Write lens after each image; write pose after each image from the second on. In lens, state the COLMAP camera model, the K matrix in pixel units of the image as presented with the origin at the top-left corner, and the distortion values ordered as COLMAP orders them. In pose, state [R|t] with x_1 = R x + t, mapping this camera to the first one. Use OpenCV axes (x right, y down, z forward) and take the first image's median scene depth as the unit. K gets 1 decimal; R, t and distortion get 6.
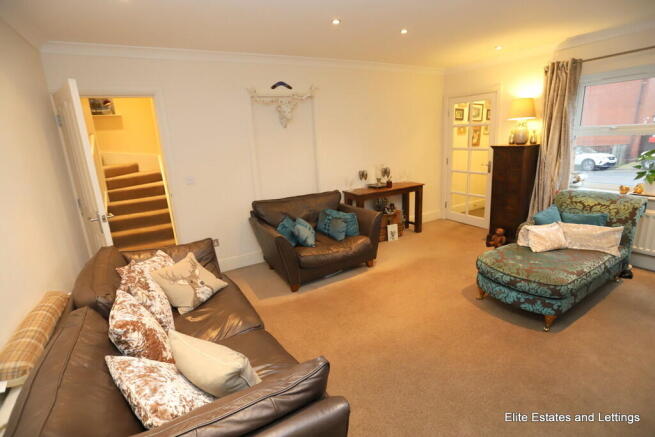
lens RADIAL K [[315.6, 0, 326.2], [0, 315.6, 218.4], [0, 0, 1]] dist [-0.039554, 0.006764]
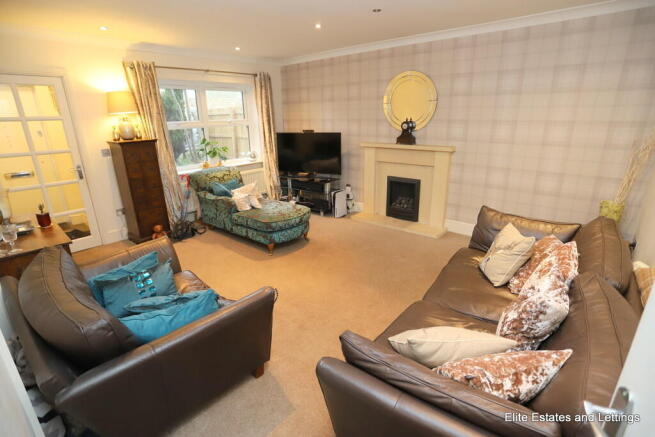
lens RADIAL K [[315.6, 0, 325.8], [0, 315.6, 217.6], [0, 0, 1]] dist [-0.039554, 0.006764]
pose [[-0.349086, -0.224767, 0.909736, -0.846054], [0.270127, 0.905463, 0.327365, -0.278168], [-0.897313, 0.360023, -0.255369, 1.284123]]
